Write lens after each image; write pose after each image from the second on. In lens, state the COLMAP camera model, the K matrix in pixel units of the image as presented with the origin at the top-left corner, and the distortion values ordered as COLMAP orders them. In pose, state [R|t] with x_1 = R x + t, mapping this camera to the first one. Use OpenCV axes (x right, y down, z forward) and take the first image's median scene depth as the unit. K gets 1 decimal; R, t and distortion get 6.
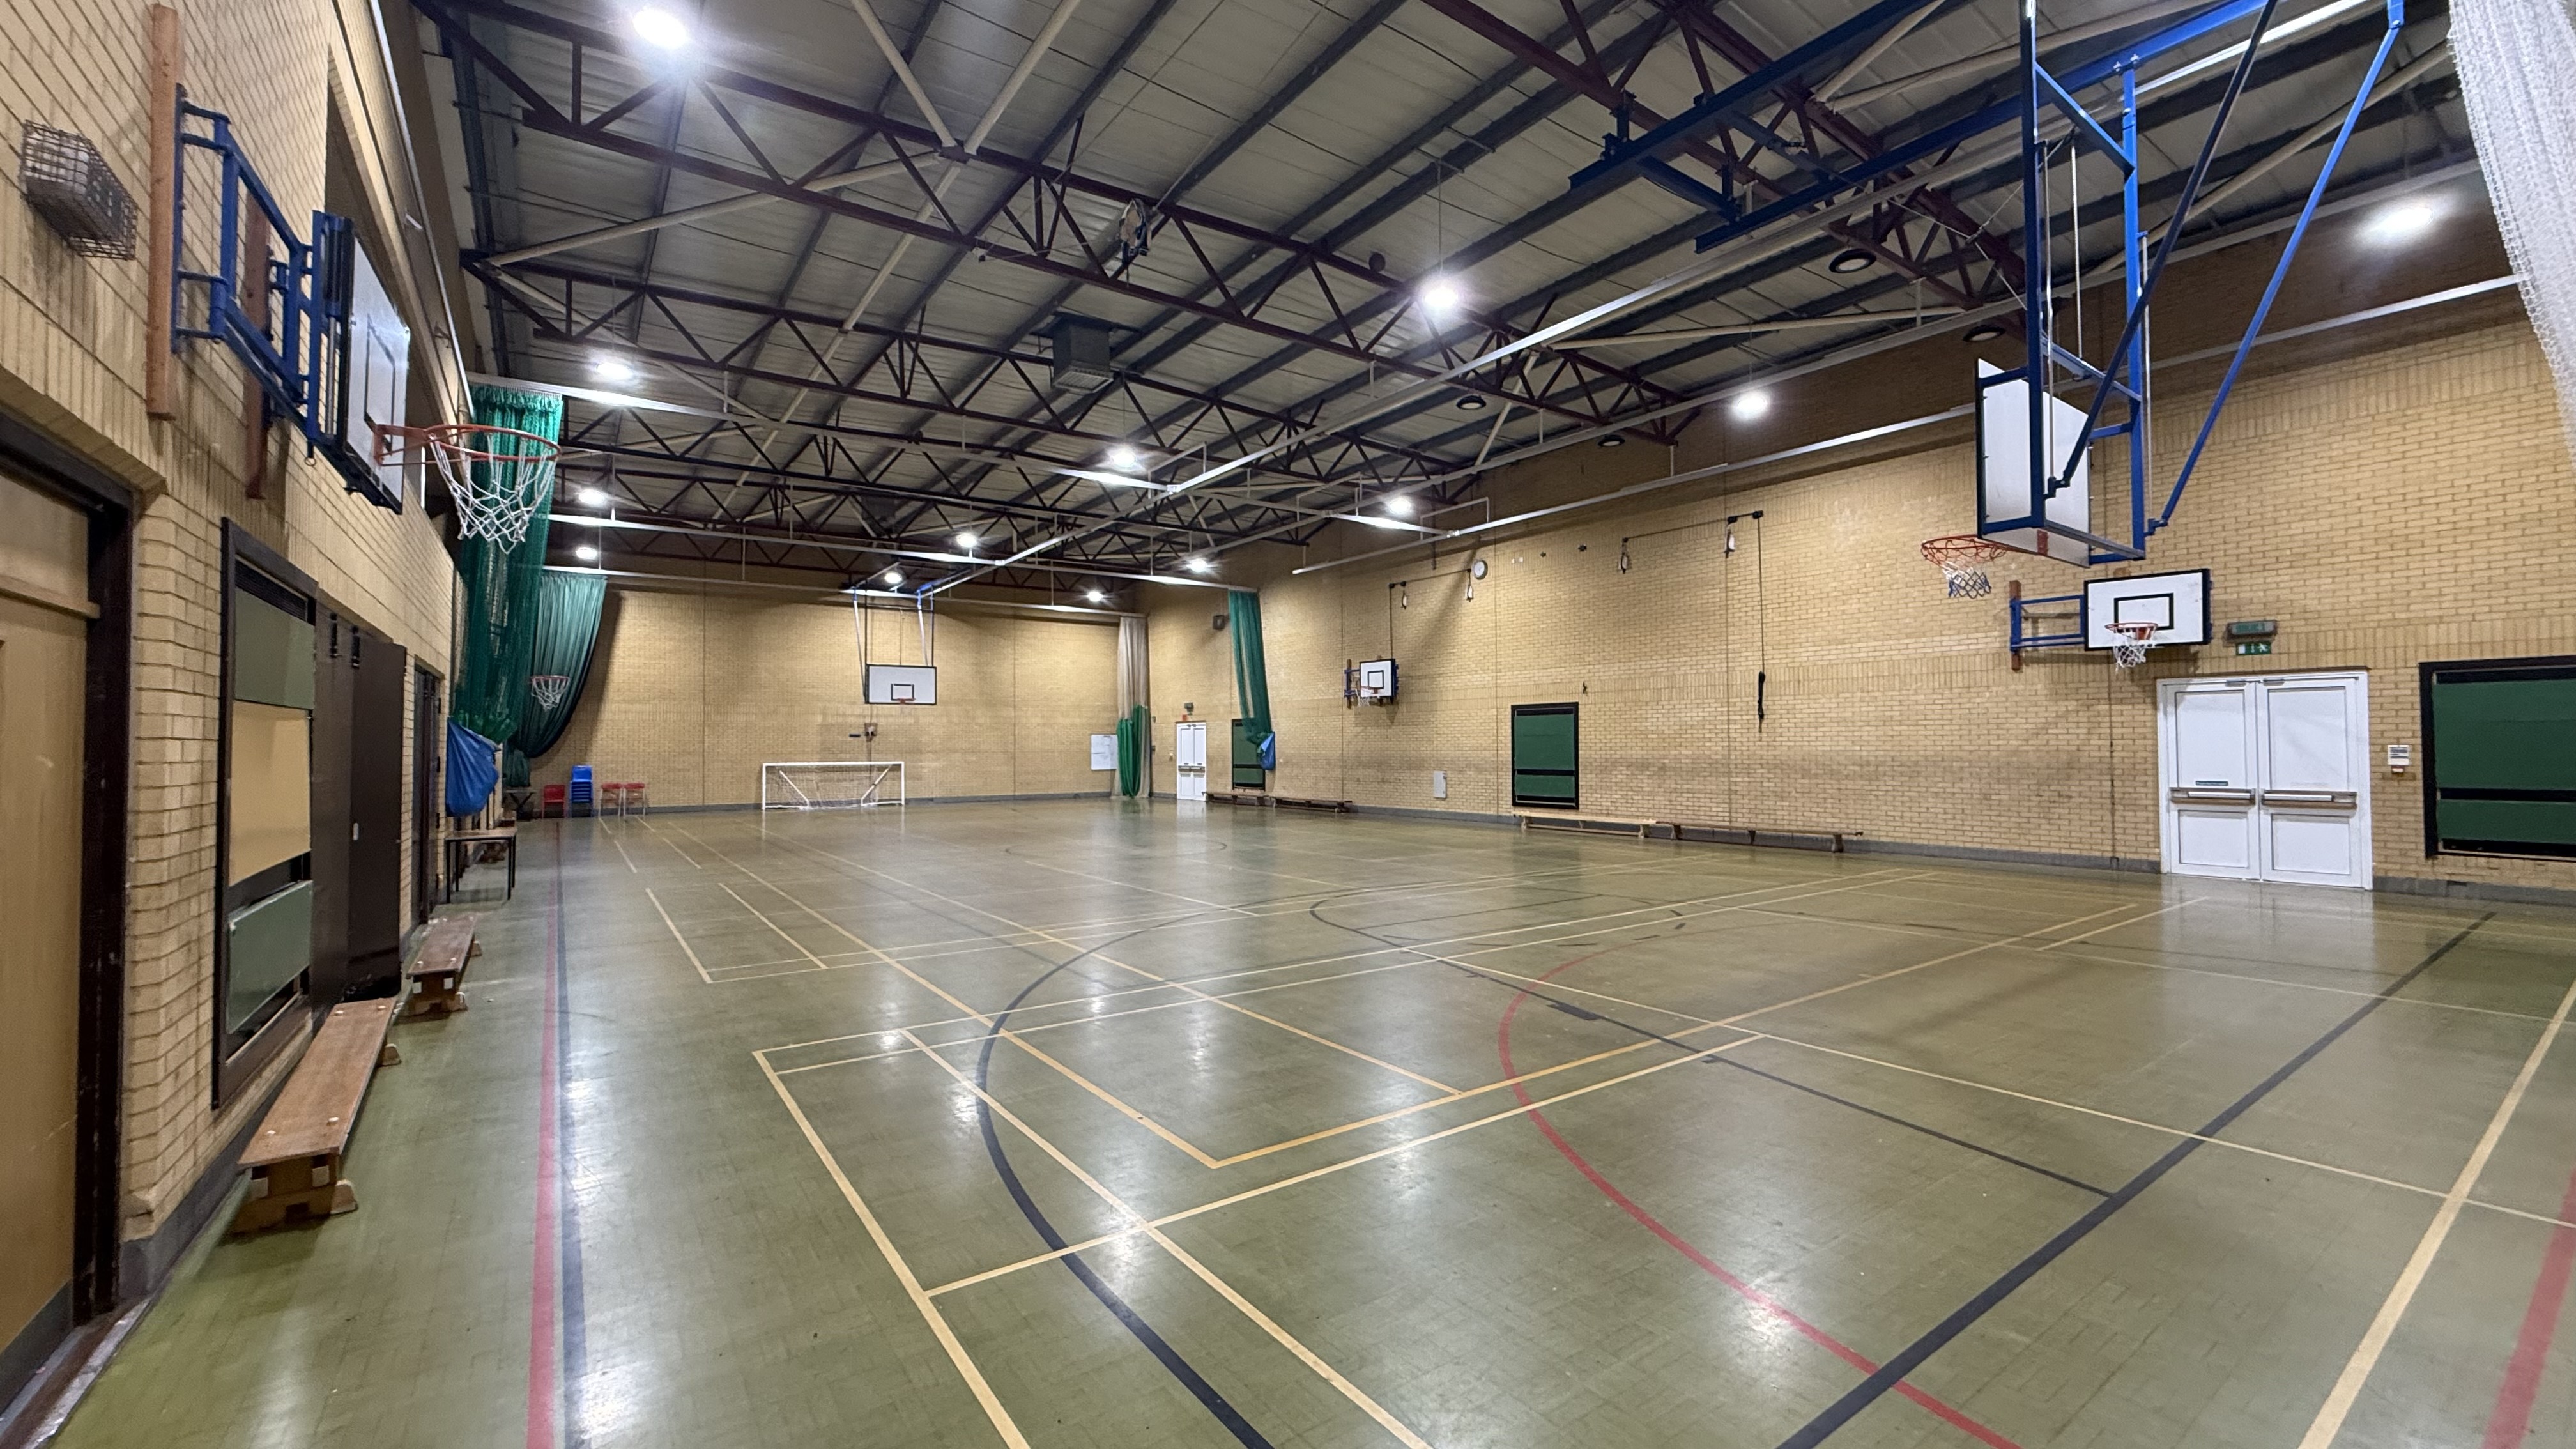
lens RADIAL K [[1036.0, 0, 1273.8], [0, 1036.0, 719.6], [0, 0, 1]] dist [0.010873, -0.000280]
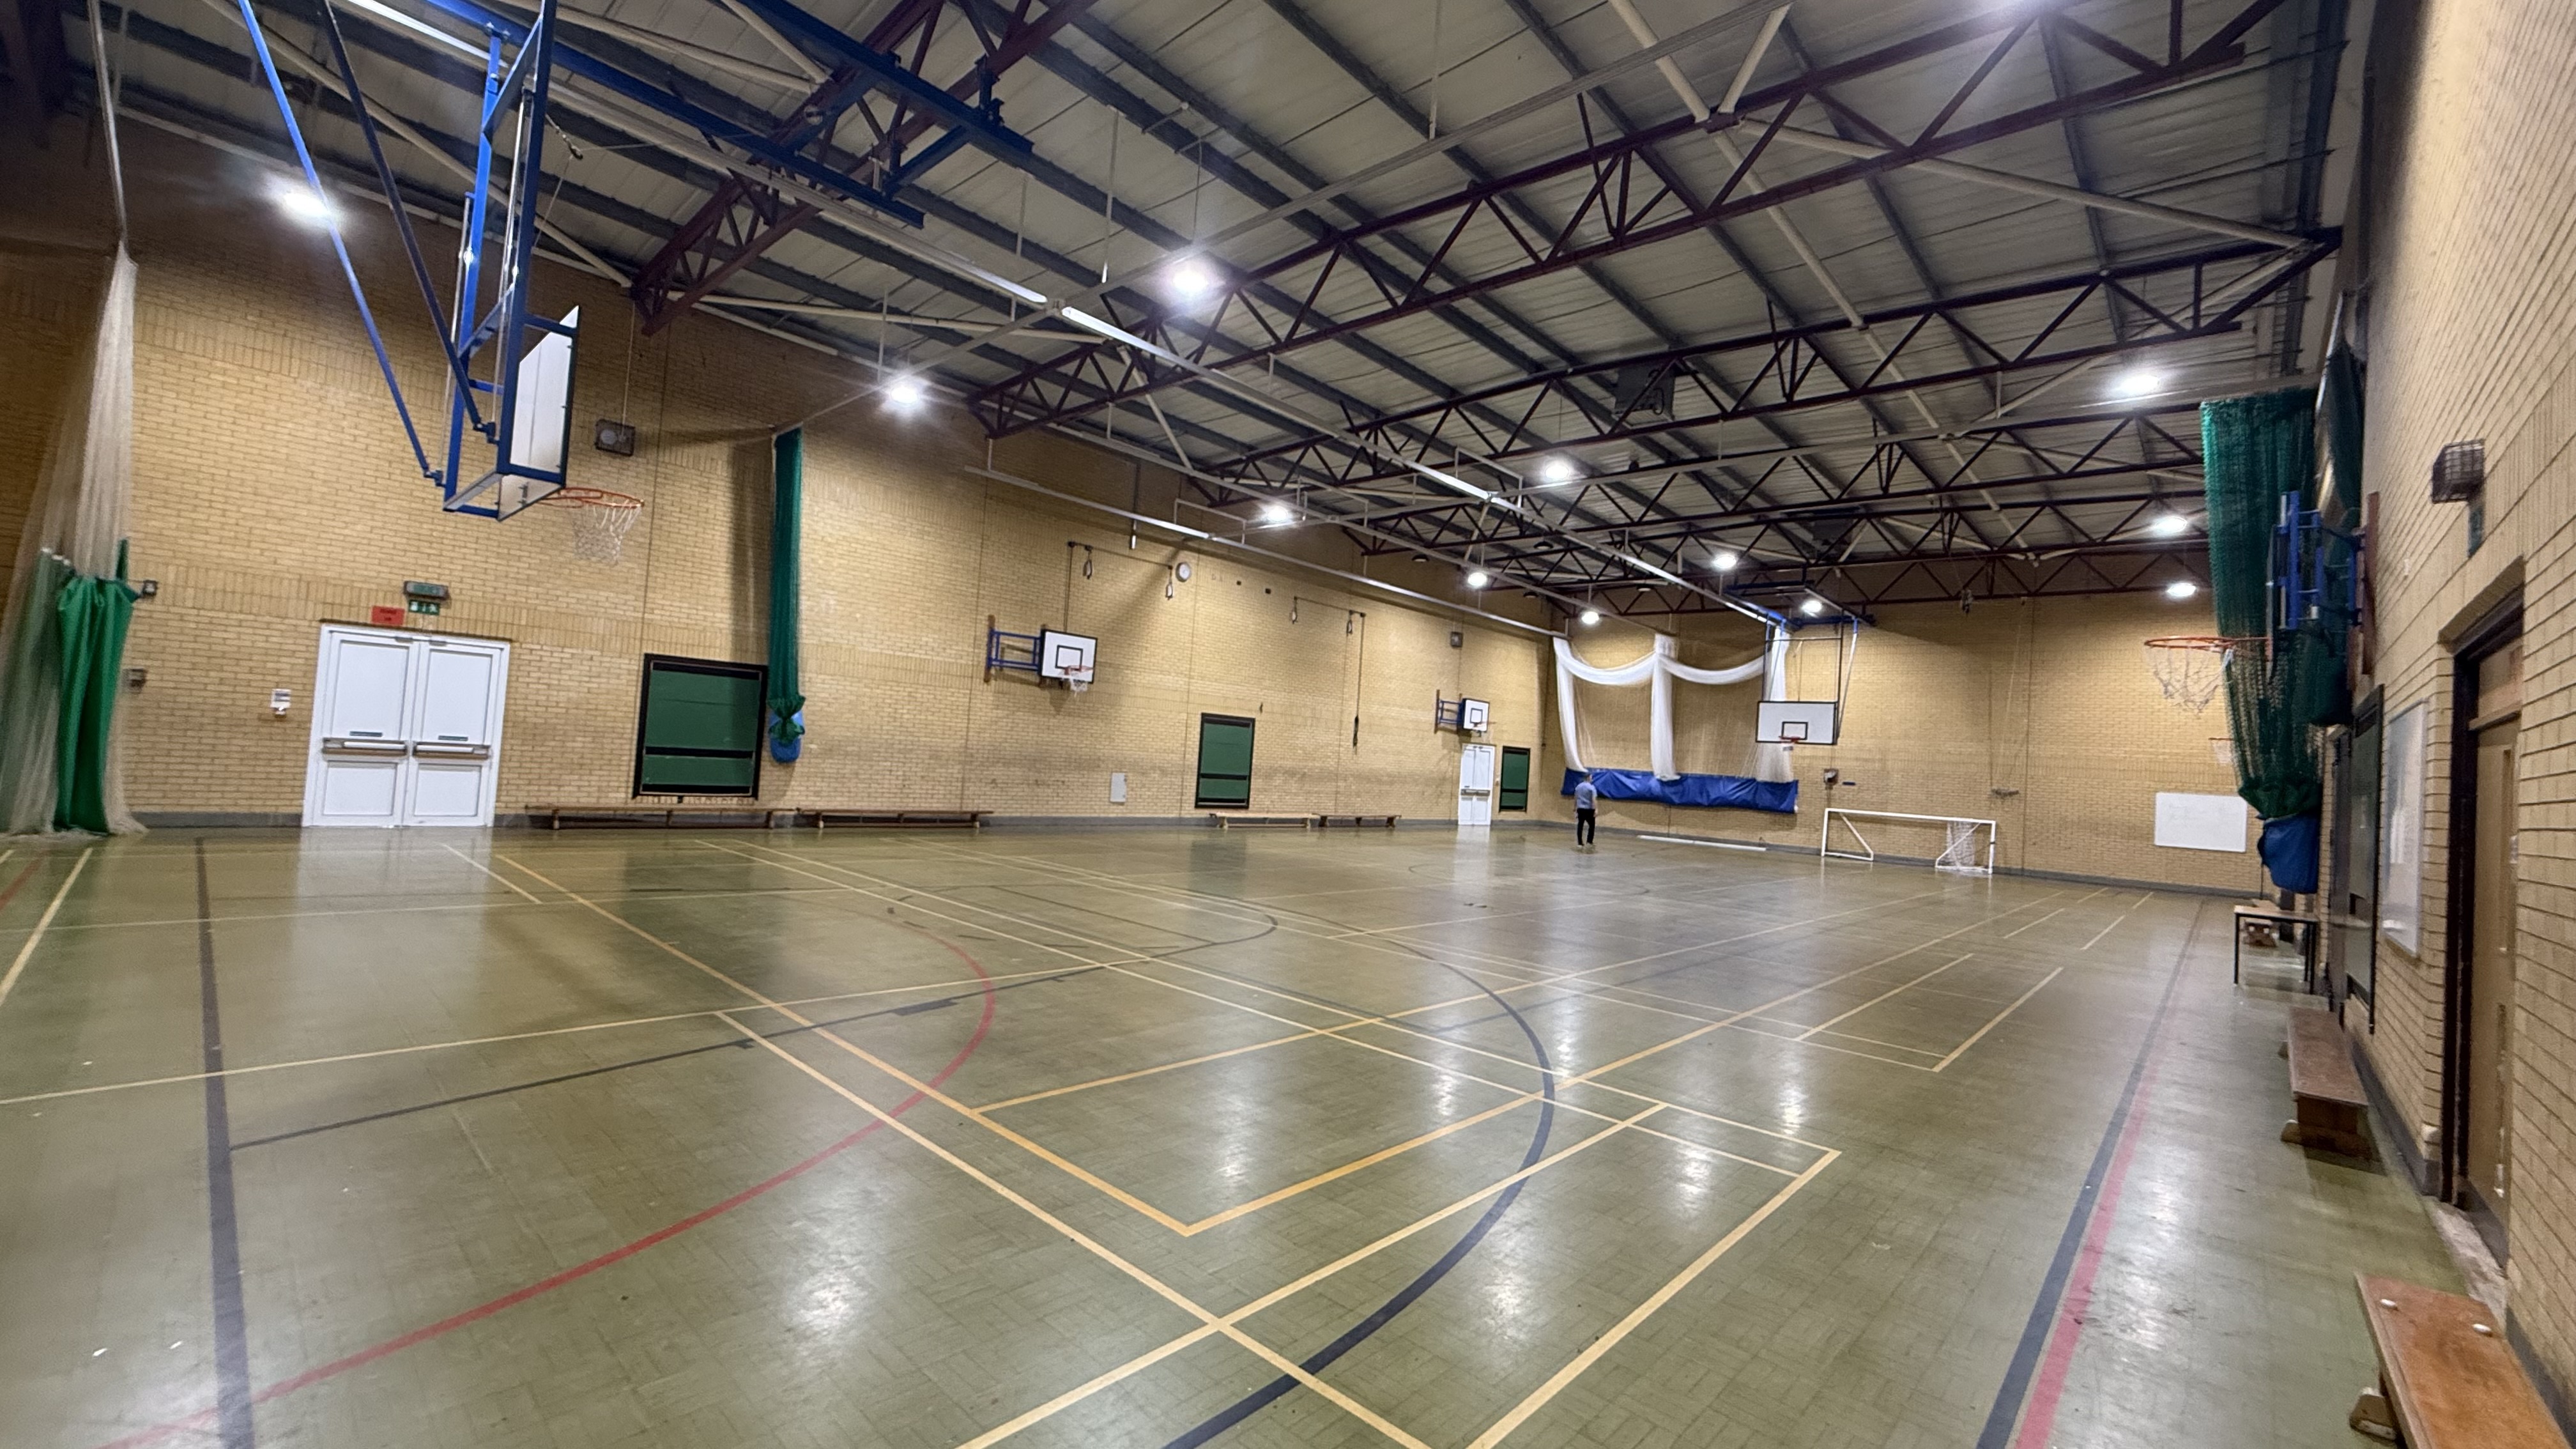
lens RADIAL K [[1000.0, 0, 1284.0], [0, 1000.0, 694.2], [0, 0, 1]] dist [0.000015, -0.000011]
pose [[-0.207255, 0.053404, 0.976828, -0.644356], [-0.094560, 0.992740, -0.074337, 0.029154], [-0.973706, -0.107776, -0.200700, 0.925813]]
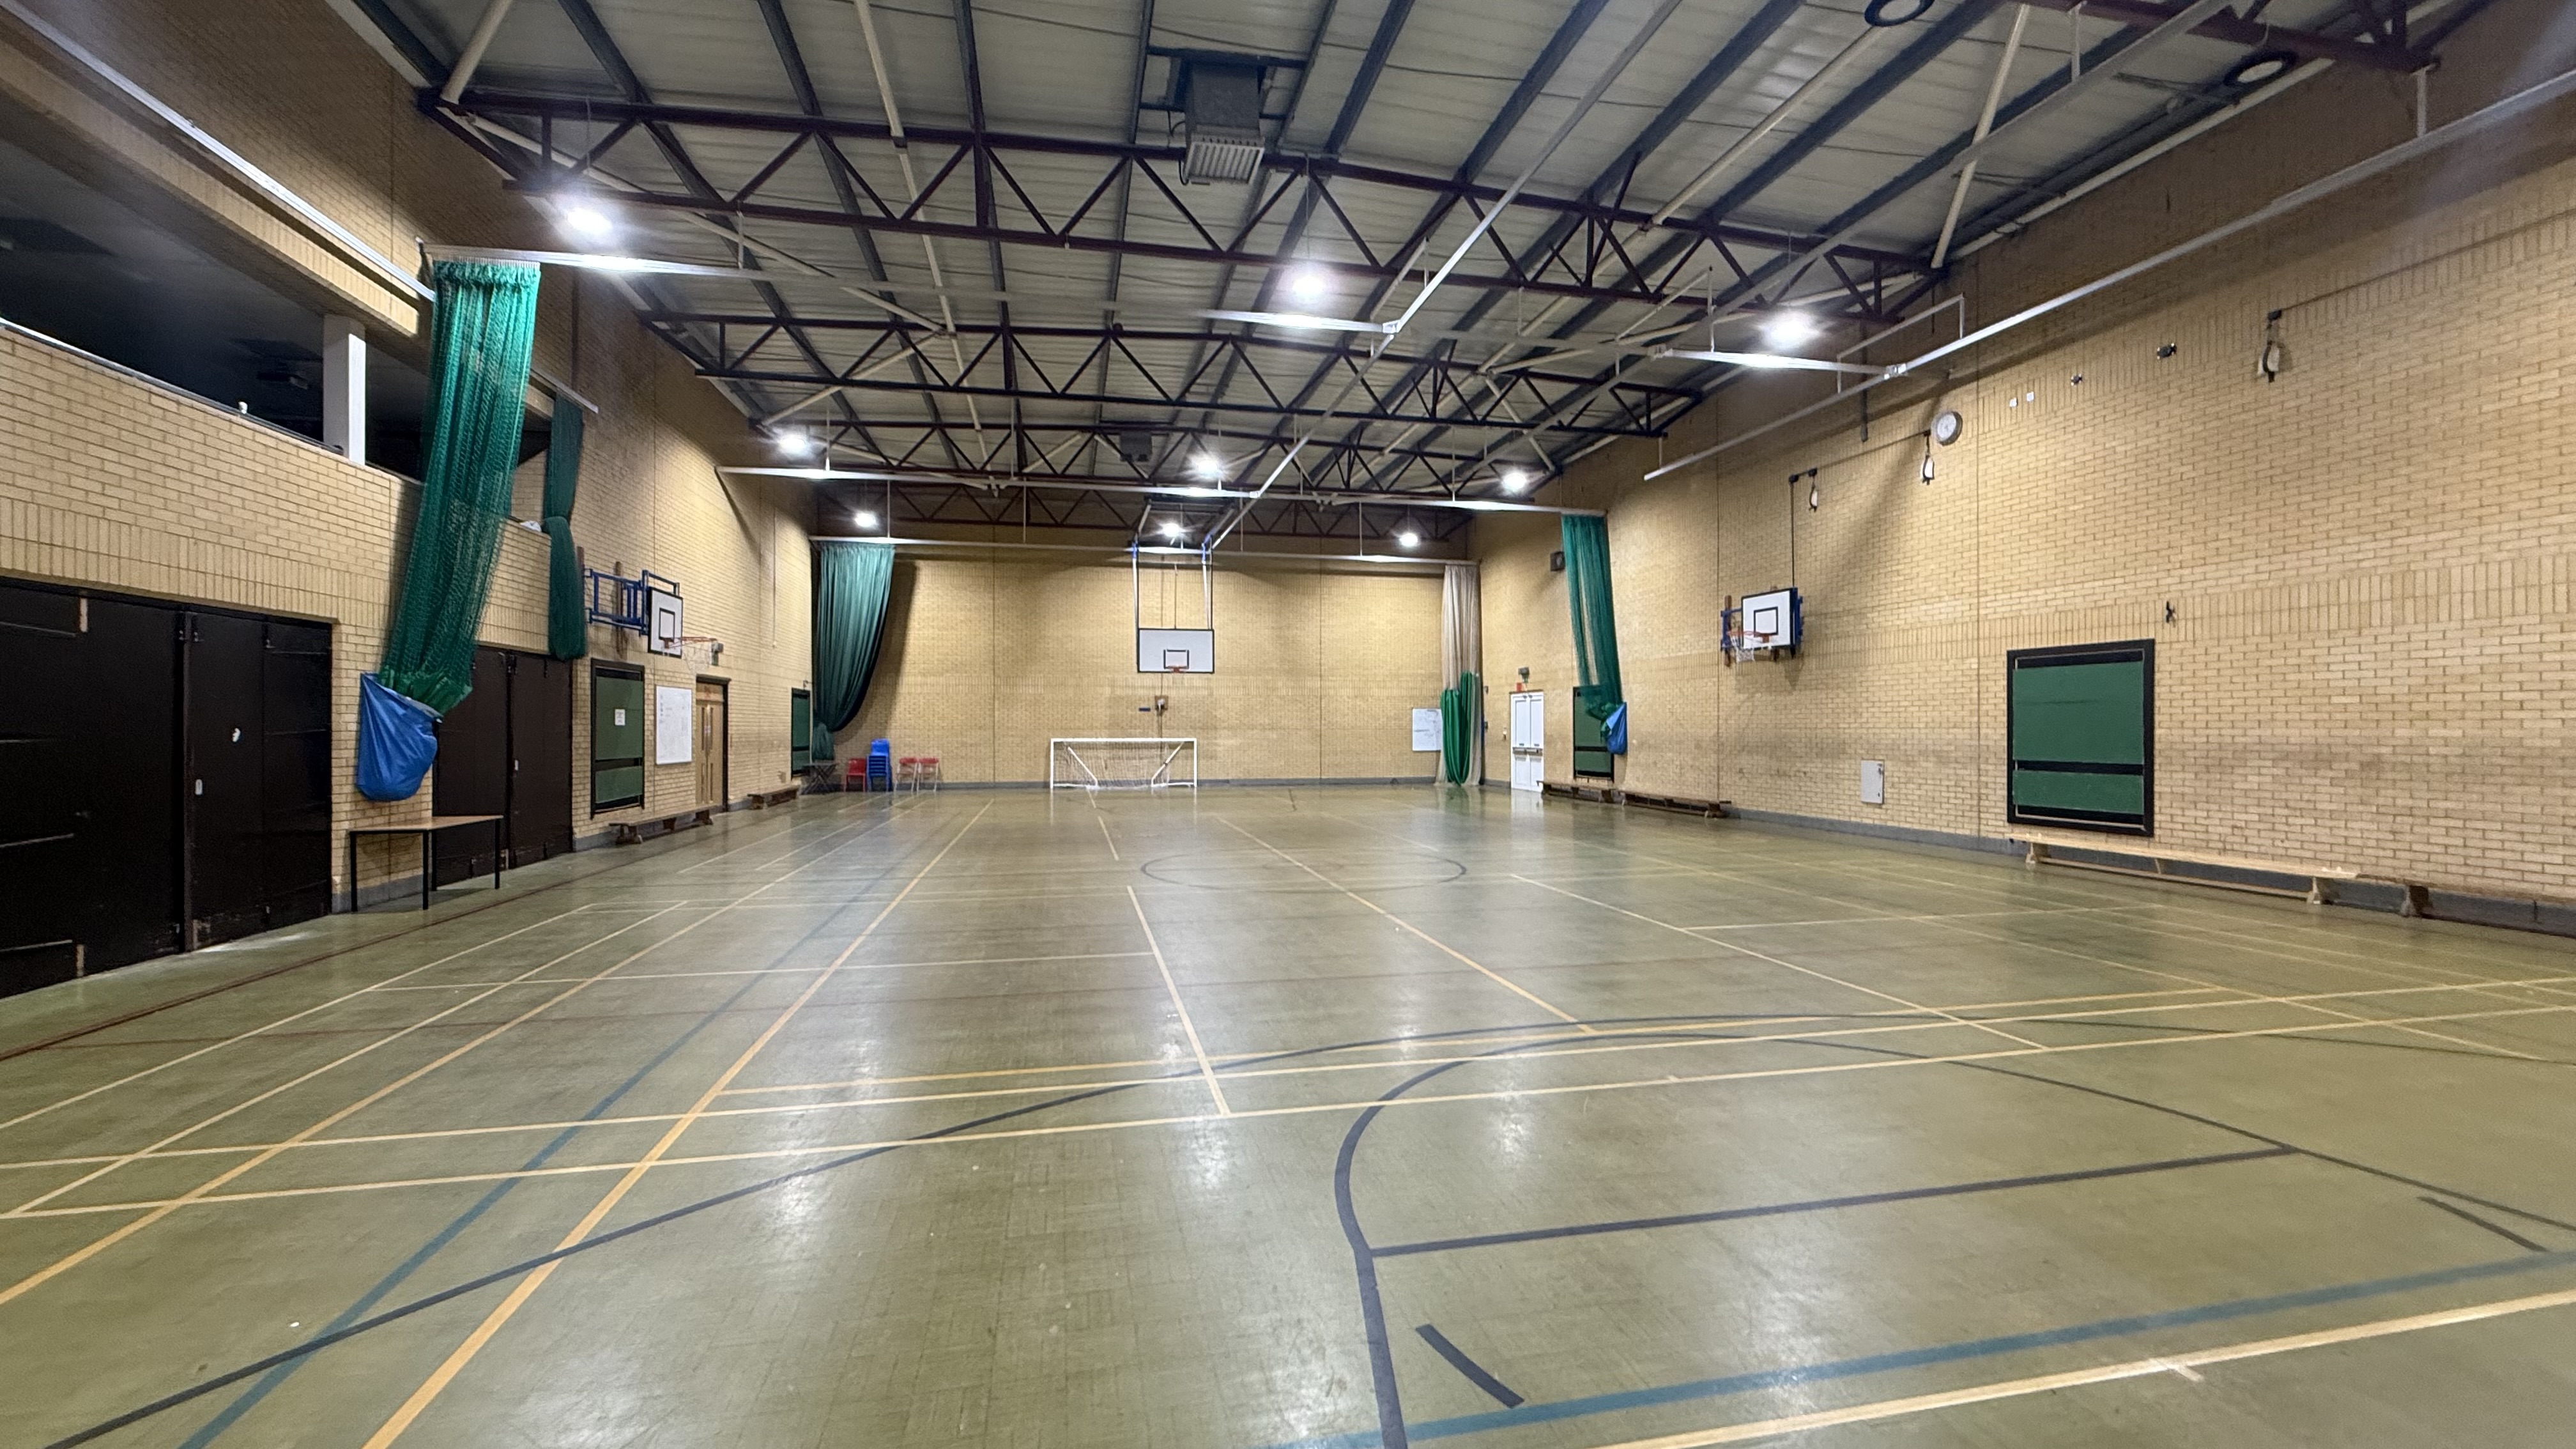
lens RADIAL K [[1036.0, 0, 1273.8], [0, 1036.0, 719.6], [0, 0, 1]] dist [0.010873, -0.000280]
pose [[0.919464, 0.001909, -0.393170, 0.065800], [0.005744, 0.999816, 0.018288, 0.009742], [0.393133, -0.019074, 0.919284, 0.244108]]
